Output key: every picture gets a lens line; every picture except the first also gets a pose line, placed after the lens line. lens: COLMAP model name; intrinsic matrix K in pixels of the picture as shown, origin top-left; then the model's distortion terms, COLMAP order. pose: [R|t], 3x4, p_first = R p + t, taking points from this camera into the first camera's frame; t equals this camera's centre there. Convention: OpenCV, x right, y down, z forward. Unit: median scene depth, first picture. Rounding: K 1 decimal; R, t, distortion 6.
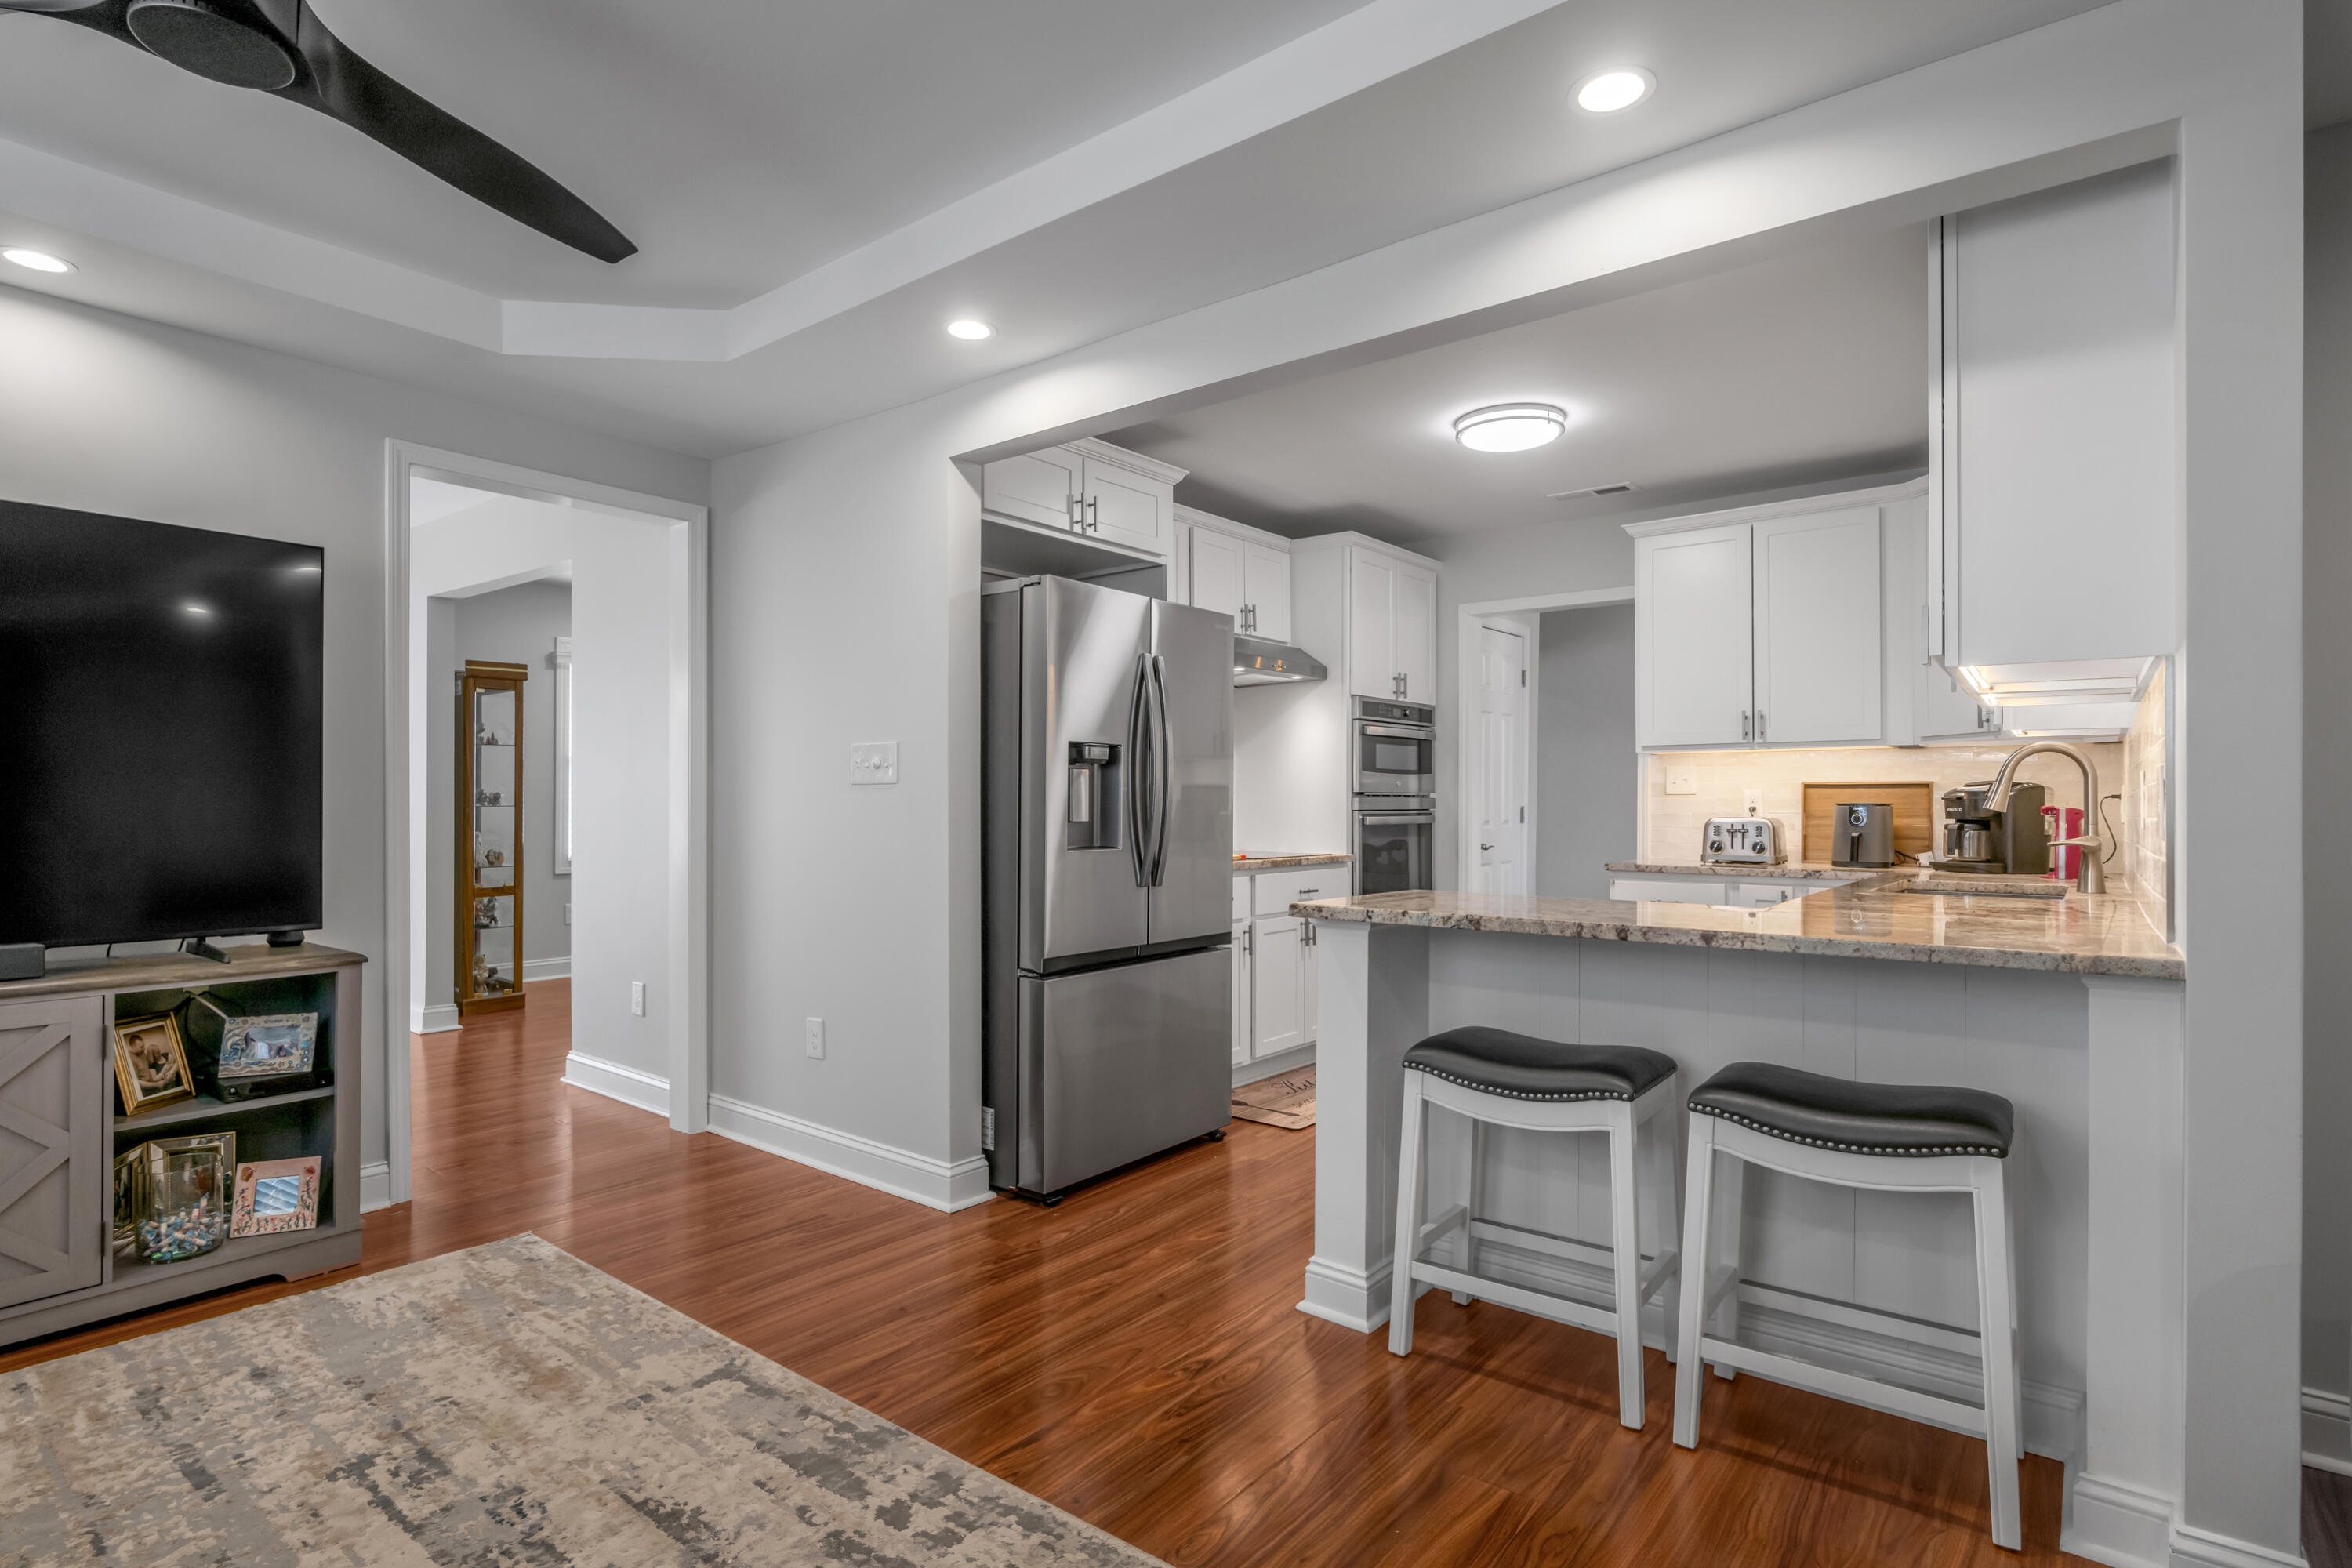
lens RADIAL K [[1173.6, 0, 1175.1], [0, 1173.6, 803.3], [0, 0, 1]] dist [-0.003277, -0.000503]
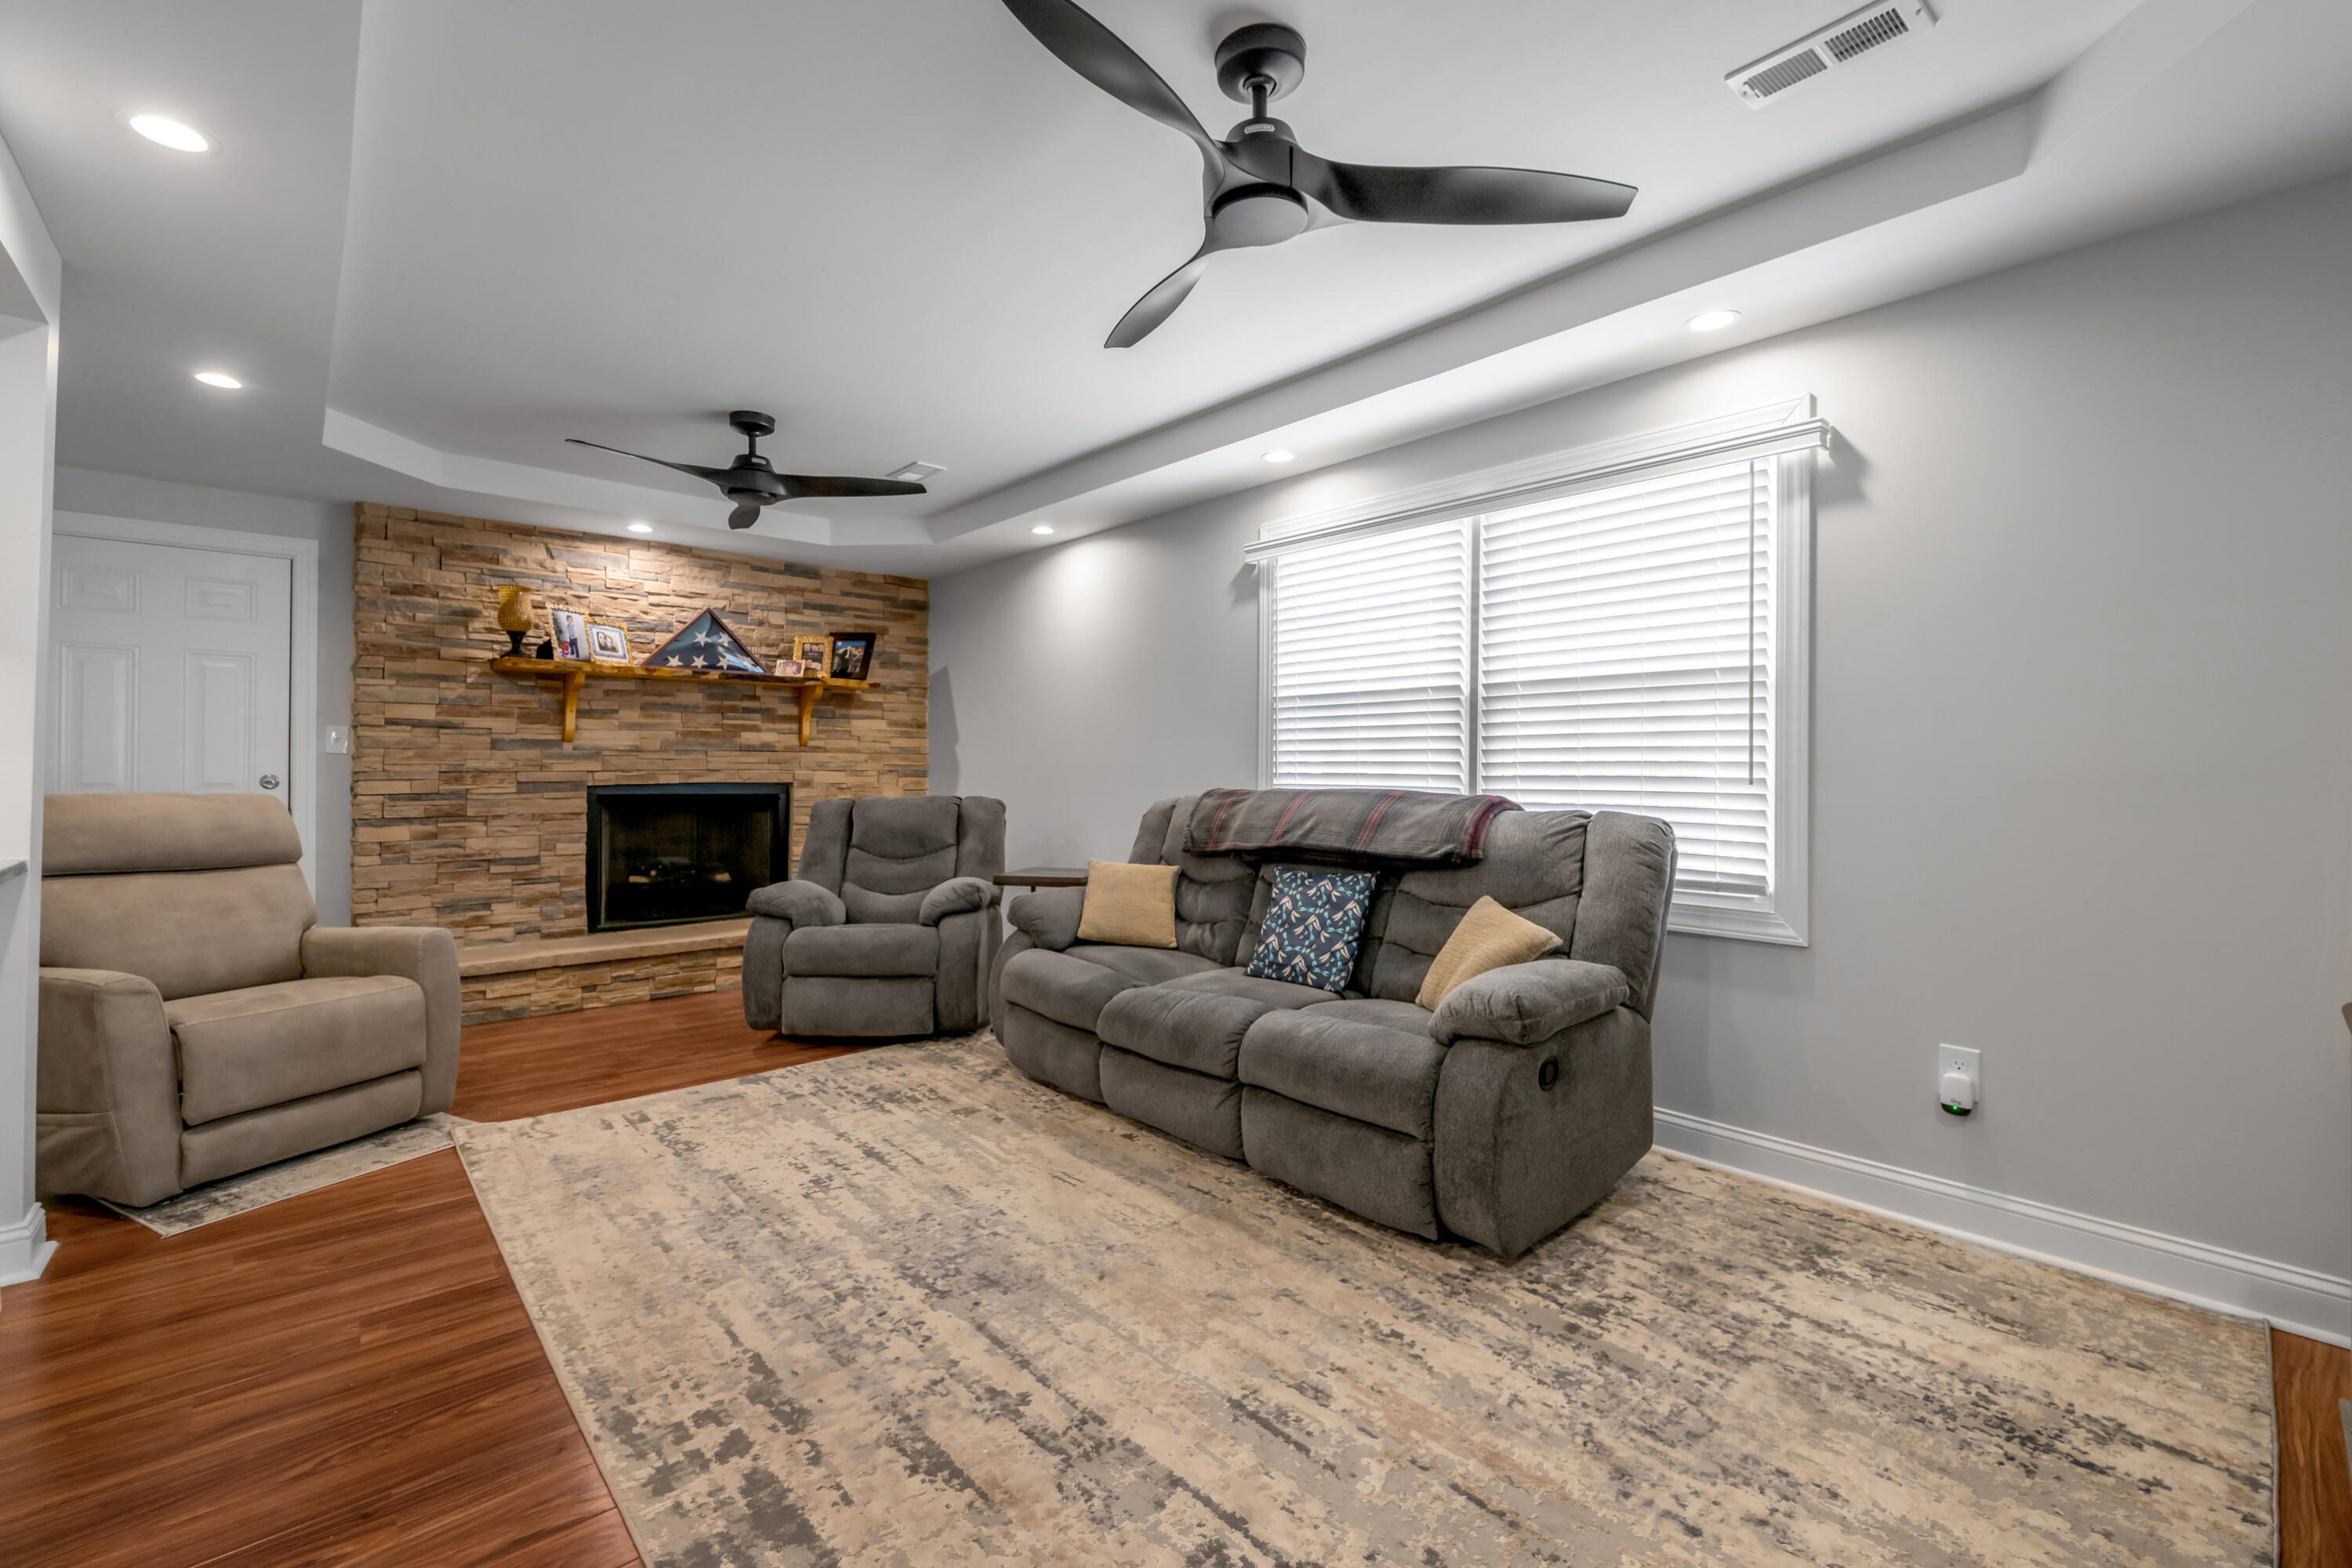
lens RADIAL K [[991.1, 0, 1182.6], [0, 991.1, 758.0], [0, 0, 1]] dist [-0.003037, -0.000264]
pose [[-0.986706, -0.006464, 0.162384, -0.714572], [-0.007152, 0.999968, -0.003657, -0.005638], [-0.162355, -0.004770, -0.986721, 1.672354]]
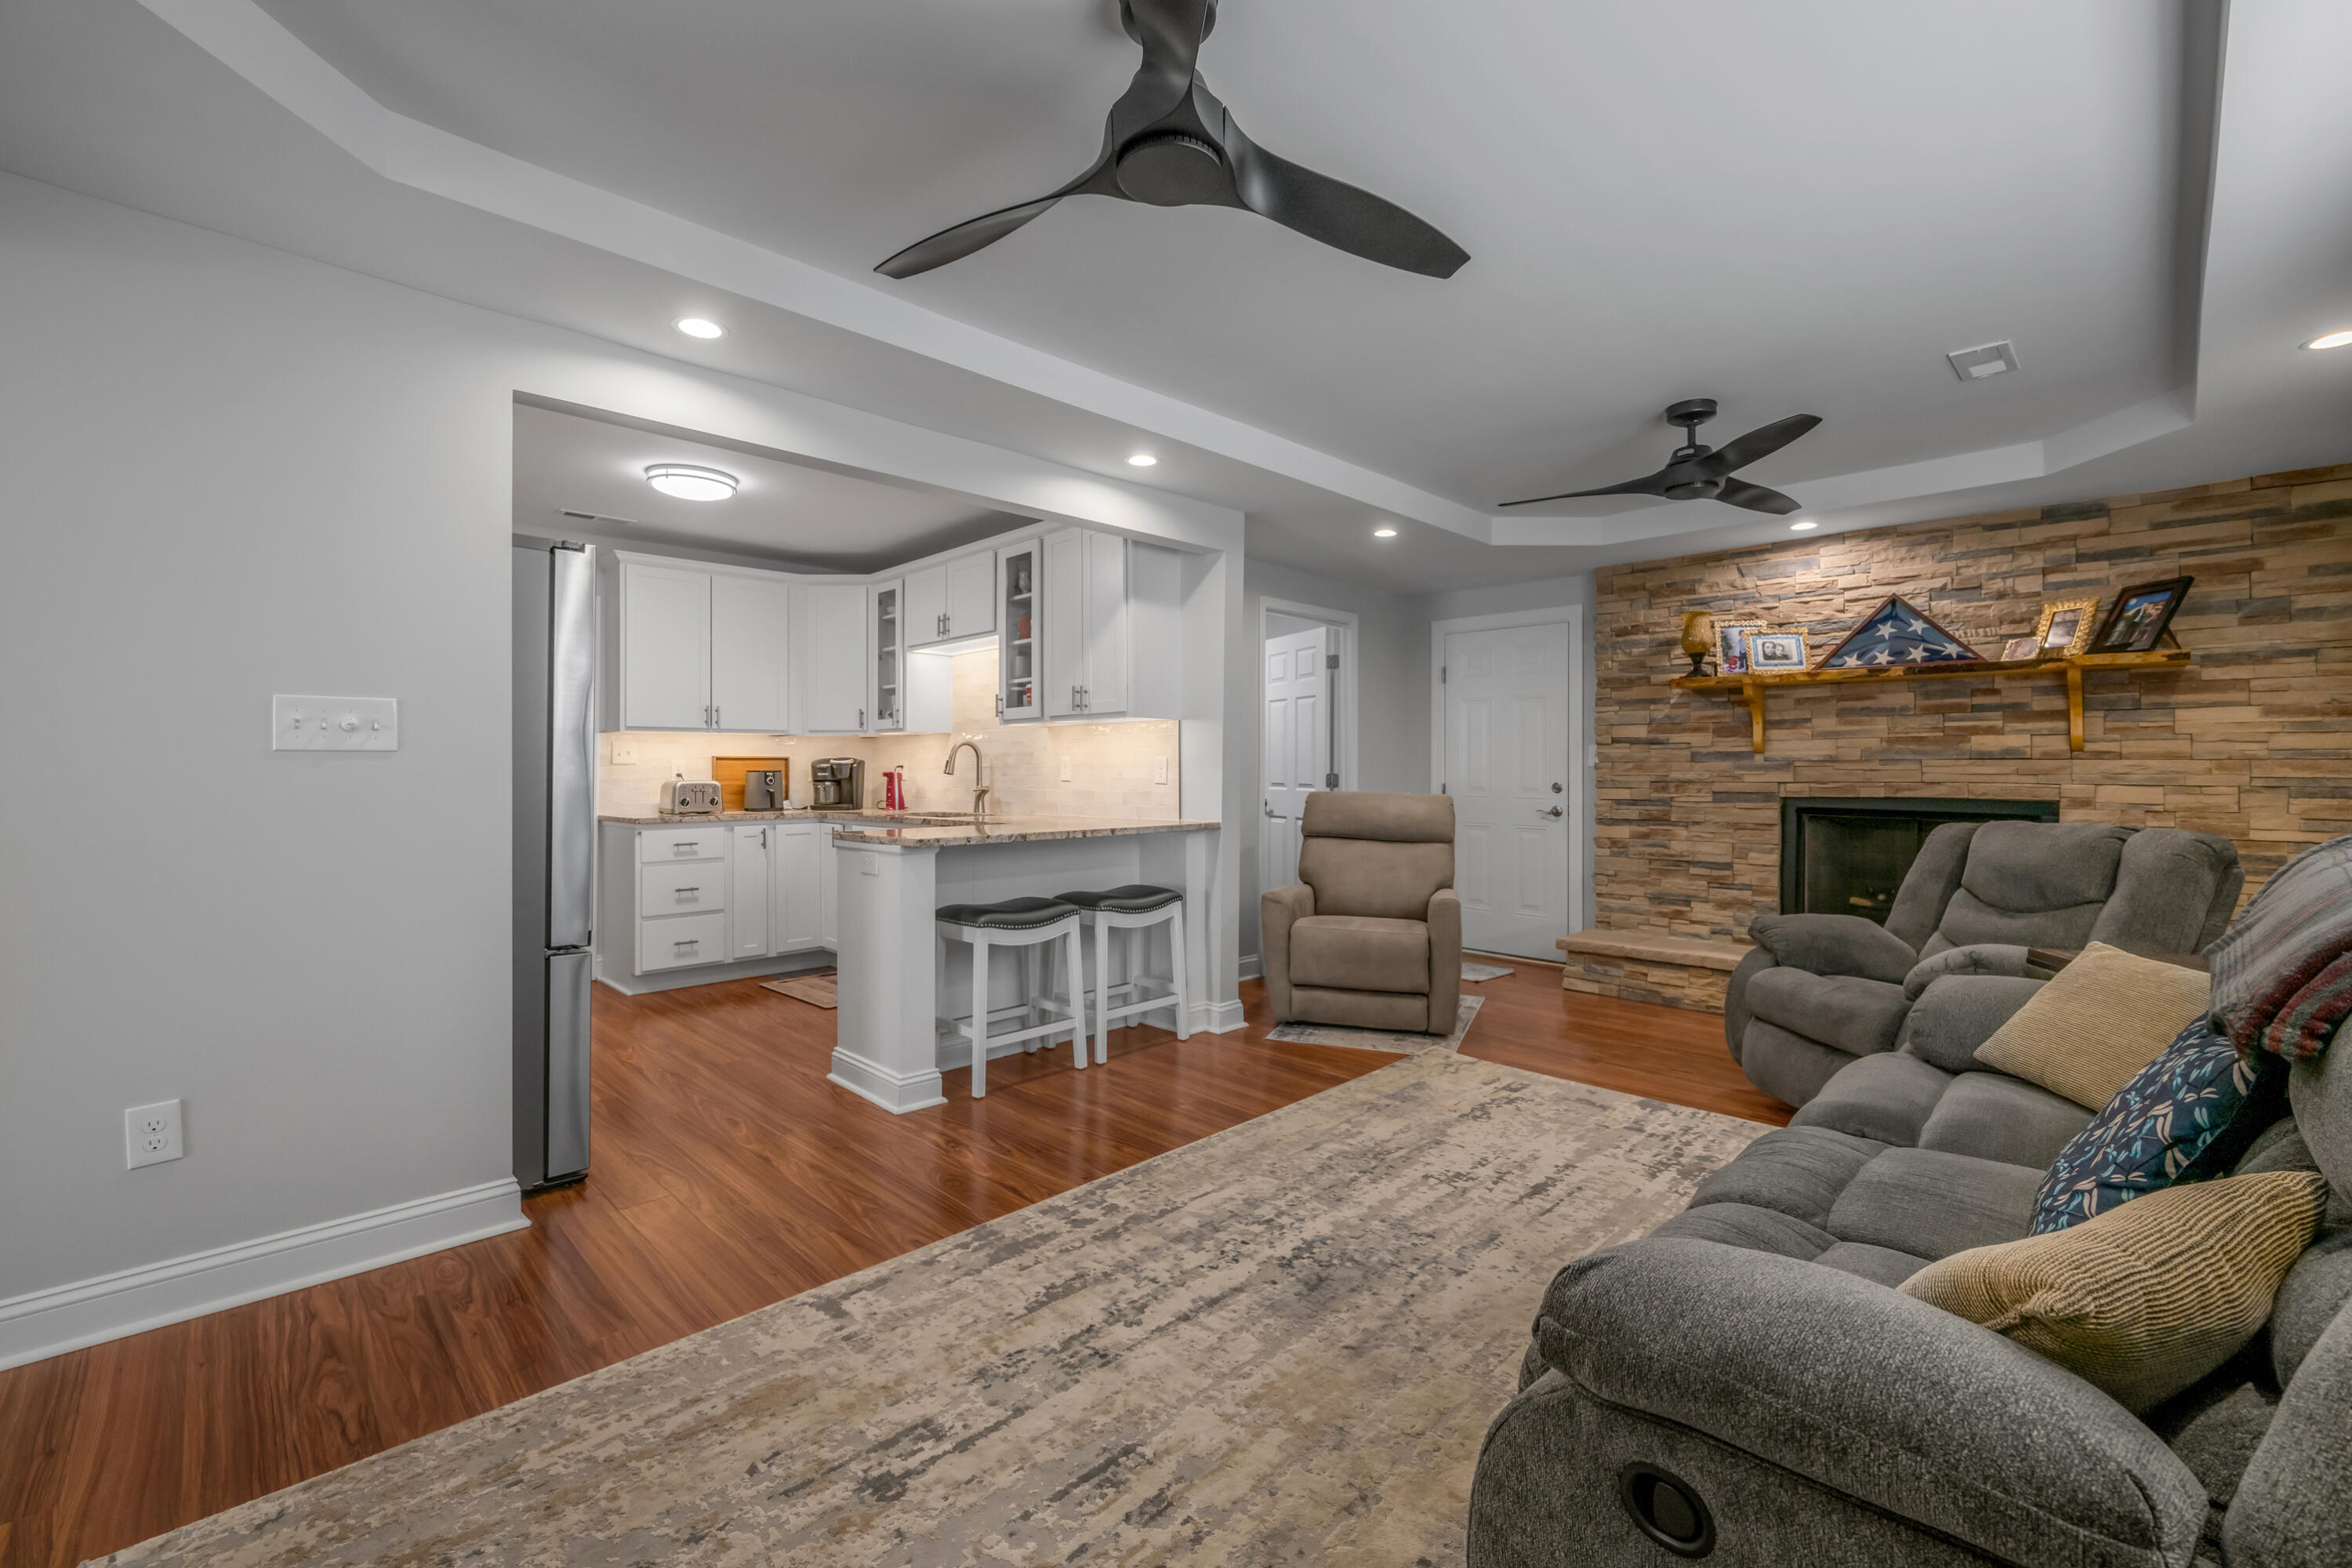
lens RADIAL K [[991.1, 0, 1182.6], [0, 991.1, 758.0], [0, 0, 1]] dist [-0.003037, -0.000264]
pose [[0.107630, 0.008472, 0.994155, -1.448353], [0.000294, 0.999963, -0.008553, -0.011061], [-0.994191, 0.001213, 0.107624, 0.664397]]
